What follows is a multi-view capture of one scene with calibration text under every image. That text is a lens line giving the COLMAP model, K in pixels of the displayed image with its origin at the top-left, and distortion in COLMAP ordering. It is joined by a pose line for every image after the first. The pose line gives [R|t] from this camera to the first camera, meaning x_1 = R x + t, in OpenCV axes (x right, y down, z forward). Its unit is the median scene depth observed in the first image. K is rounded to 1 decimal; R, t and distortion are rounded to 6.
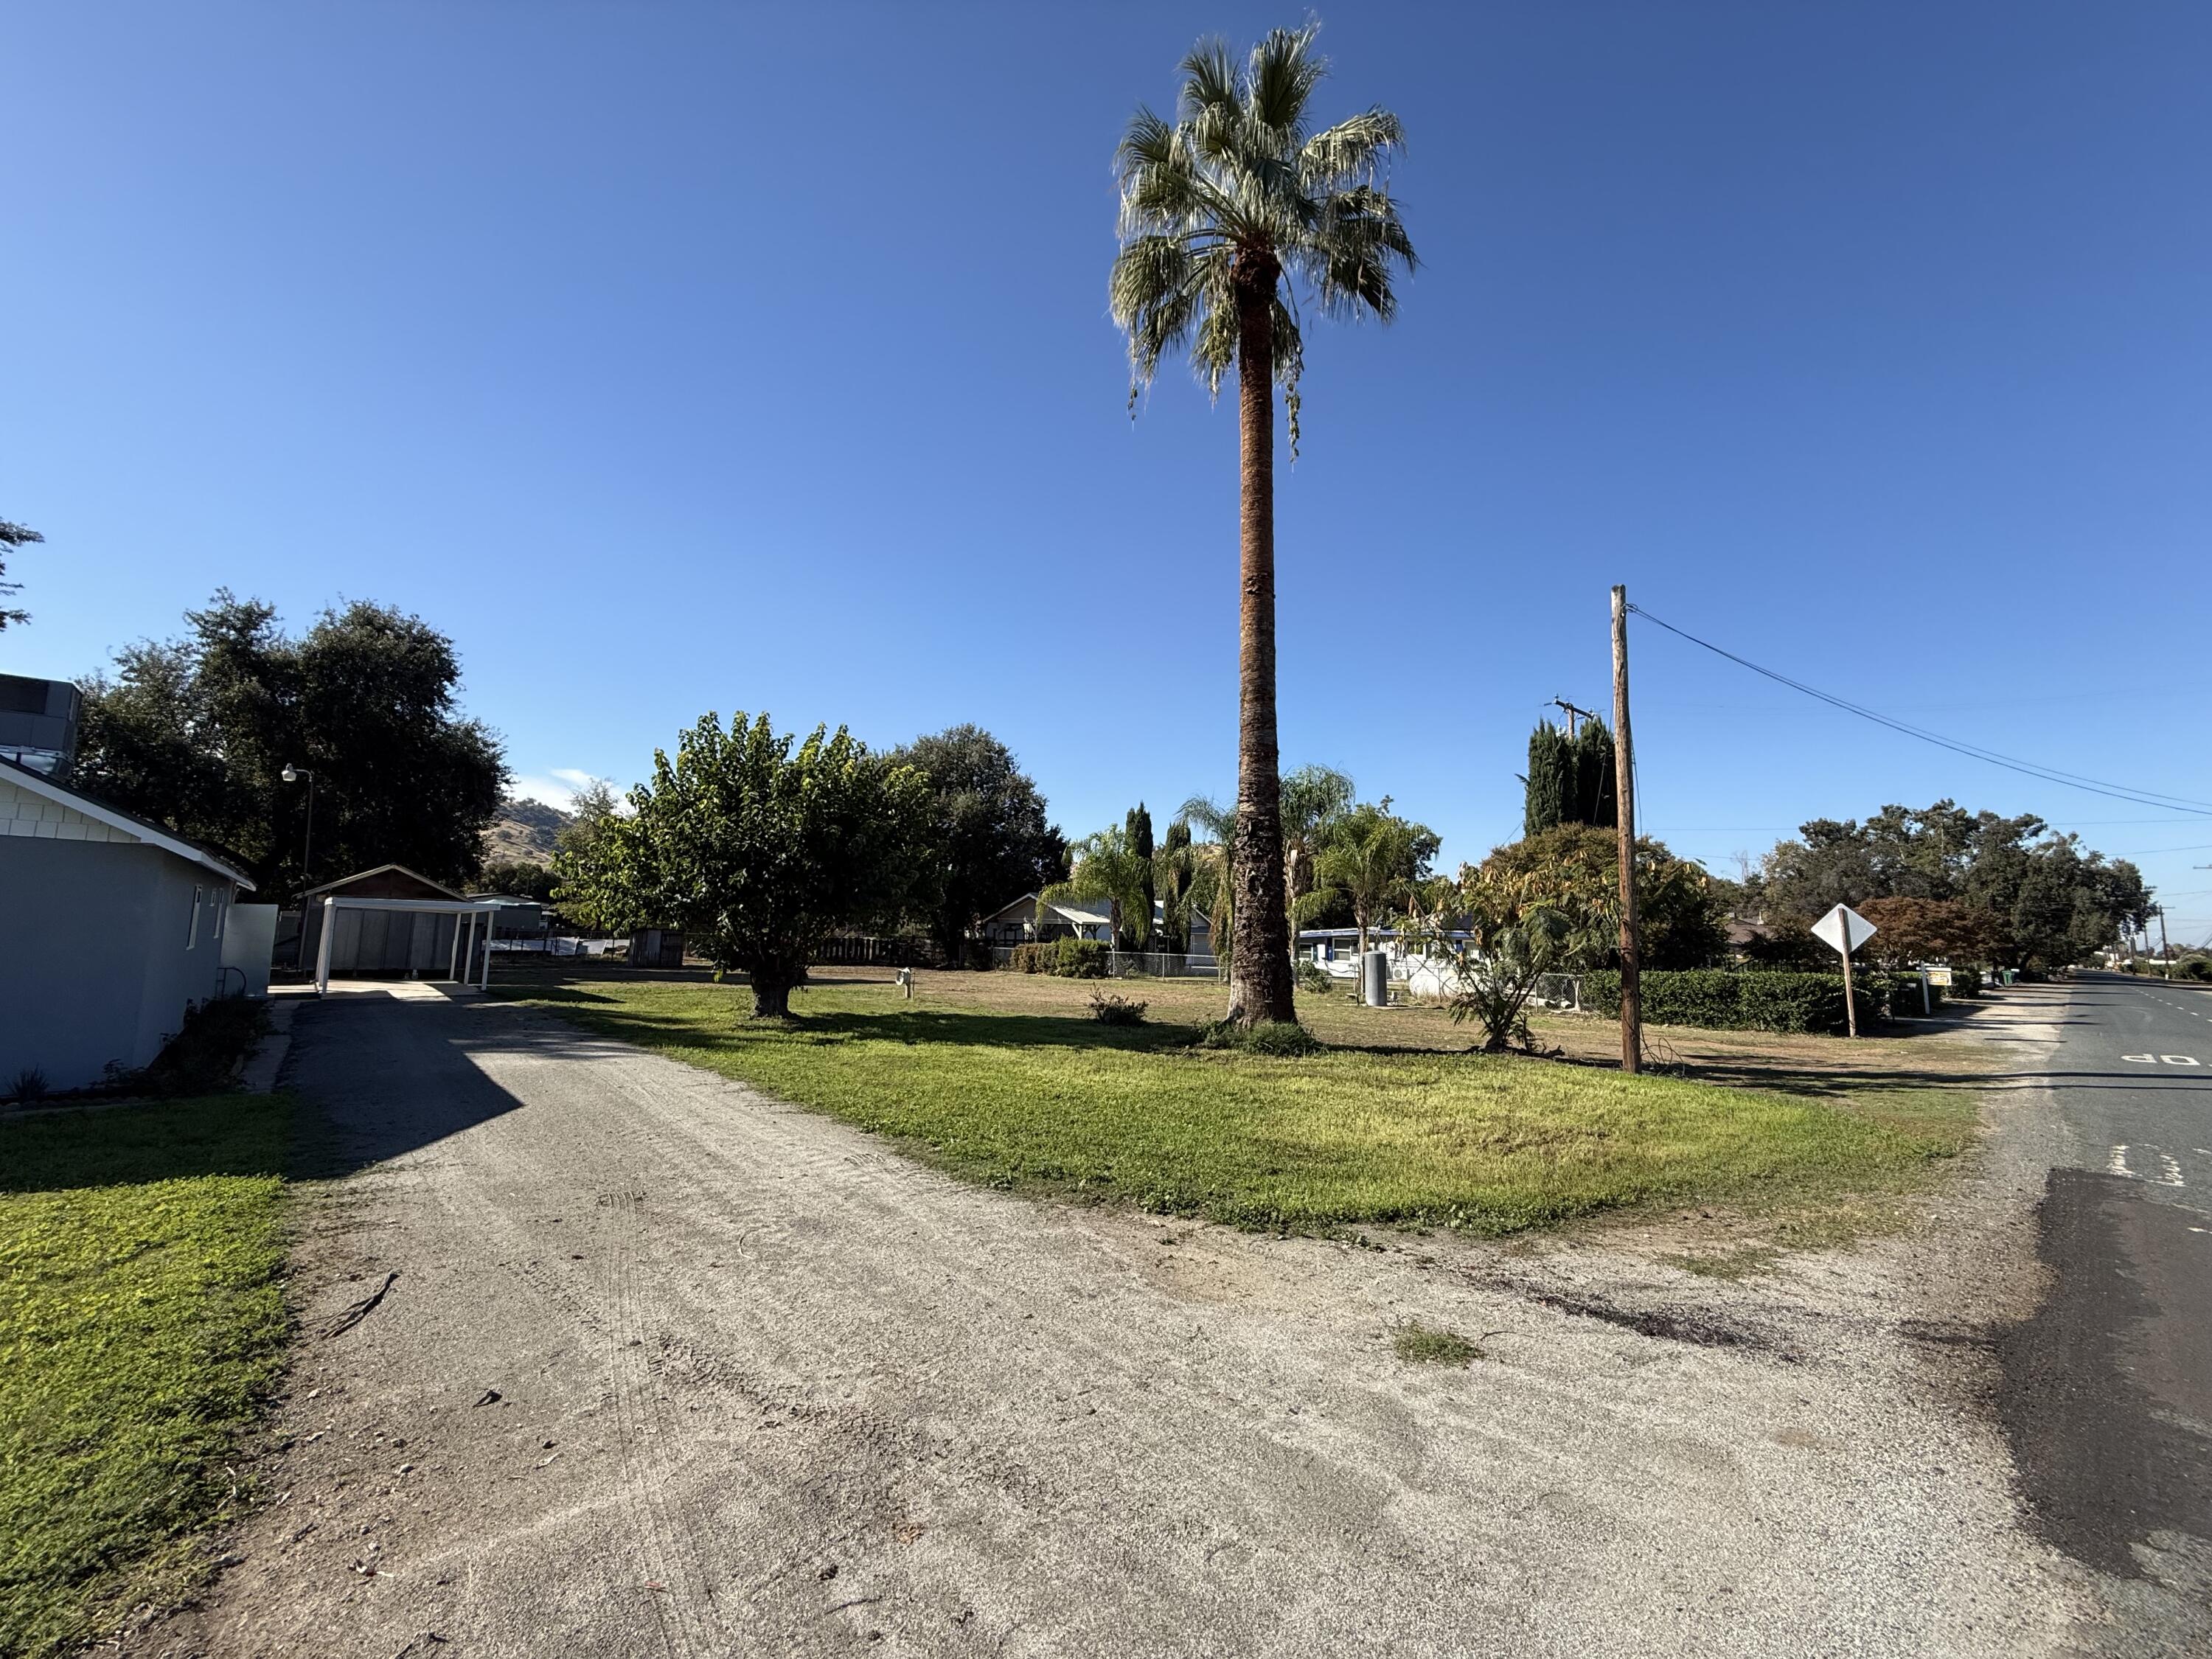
lens RADIAL K [[890.5, 0, 1108.2], [0, 890.5, 822.2], [0, 0, 1]] dist [-0.023230, 0.000025]
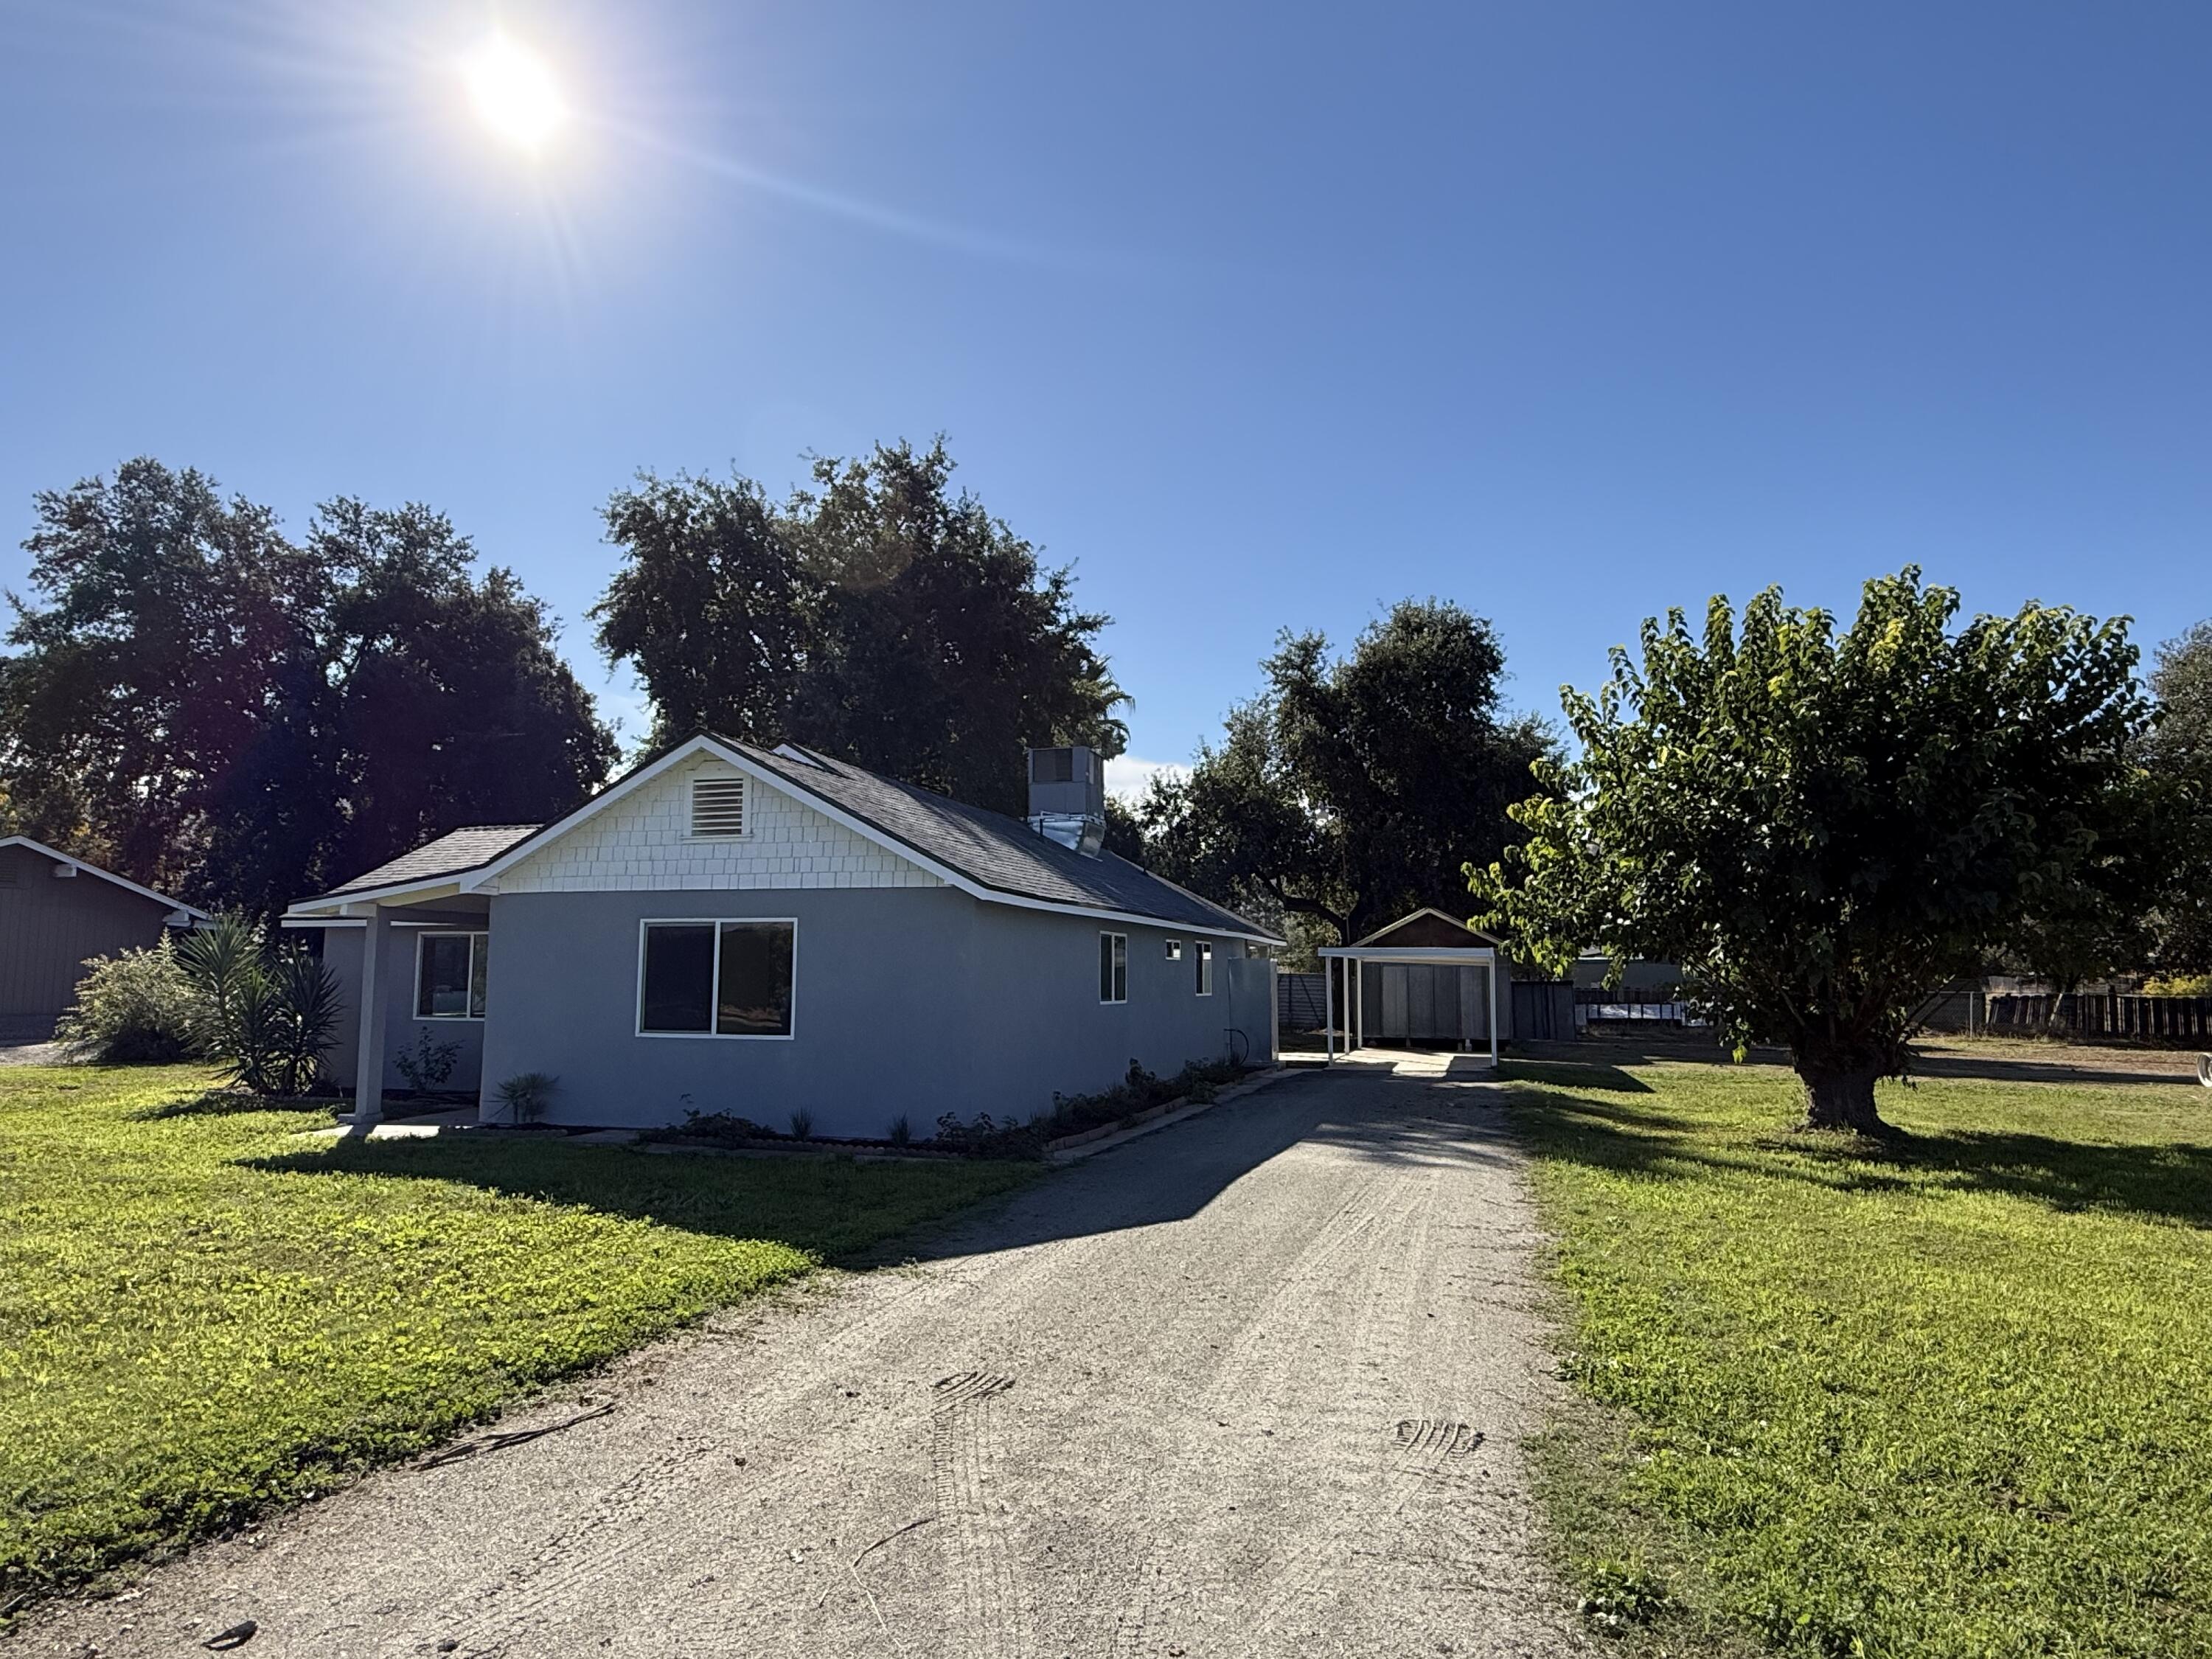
lens RADIAL K [[1292.2, 0, 1111.0], [0, 1292.2, 841.0], [0, 0, 1]] dist [-0.003505, 0.001102]
pose [[0.499545, -0.110652, -0.859192, 0.054274], [0.110998, 0.991809, -0.063195, 0.024975], [0.859147, -0.063800, 0.507736, 0.127466]]
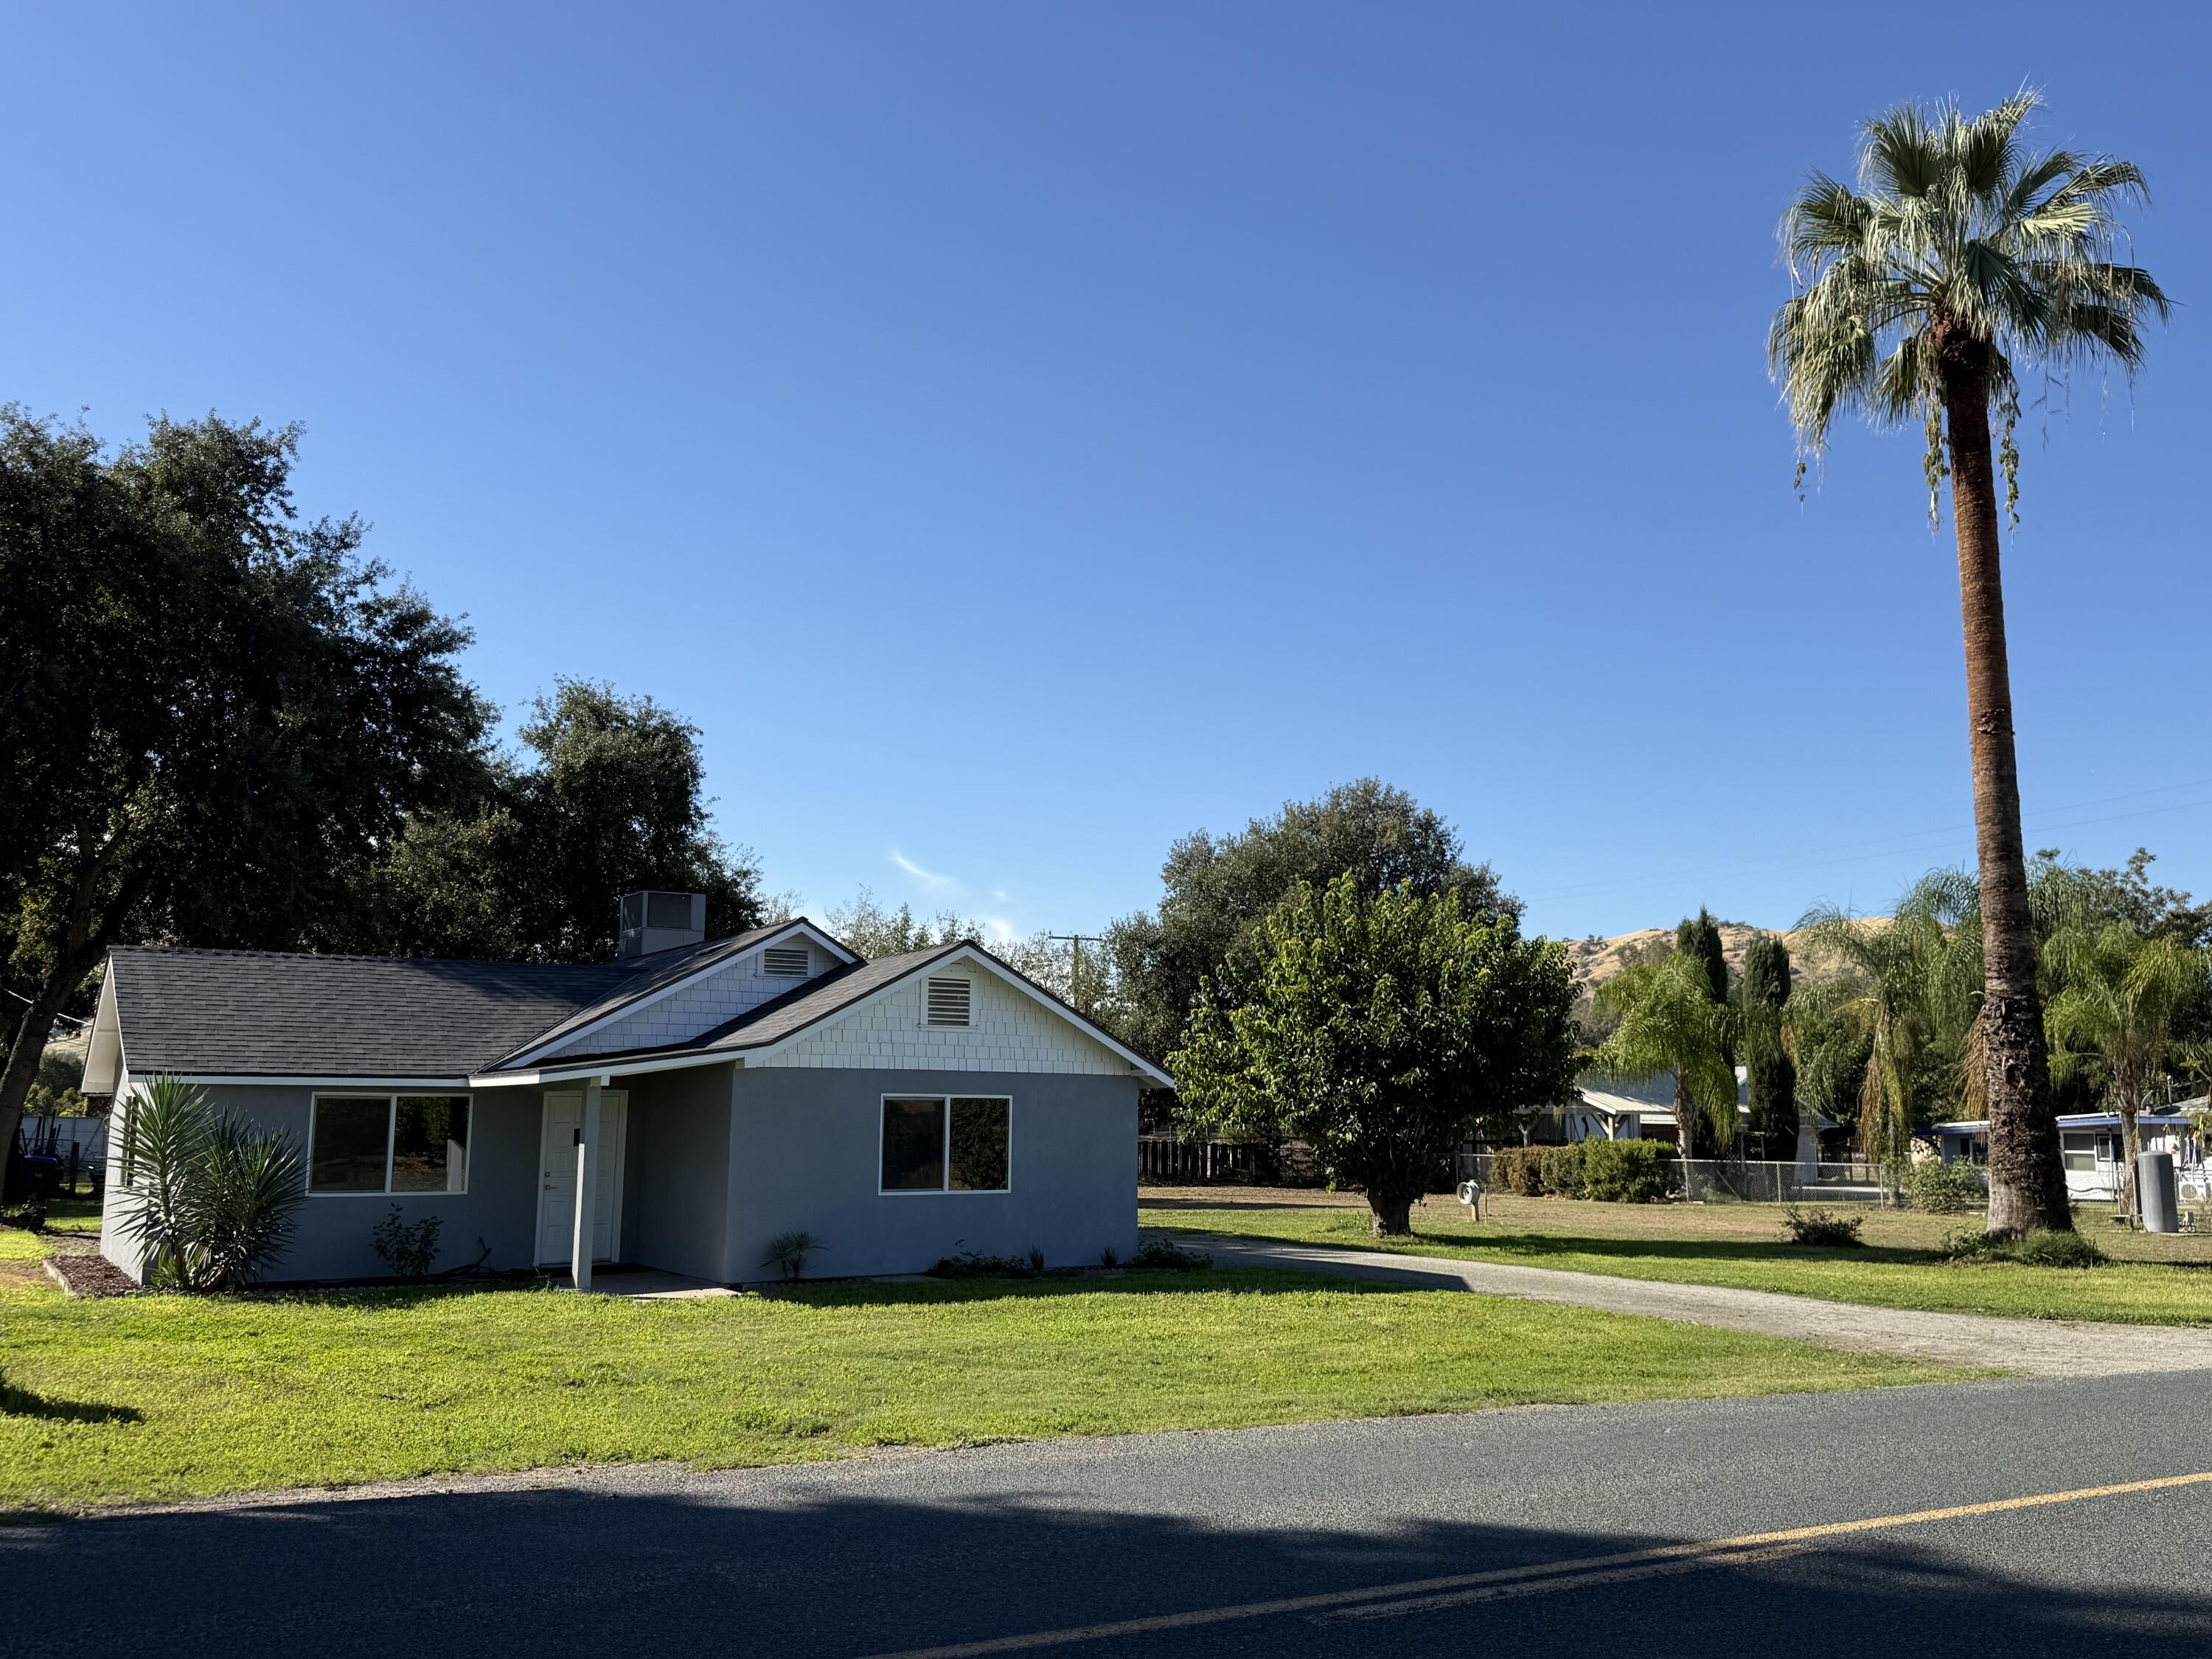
lens RADIAL K [[1825.5, 0, 1106.0], [0, 1825.5, 829.5], [0, 0, 1]] dist [0.071264, -0.163341]
pose [[0.978051, -0.048741, -0.202586, -0.244232], [0.041128, 0.998287, -0.041622, -0.097587], [0.204268, 0.032377, 0.978379, -0.707409]]
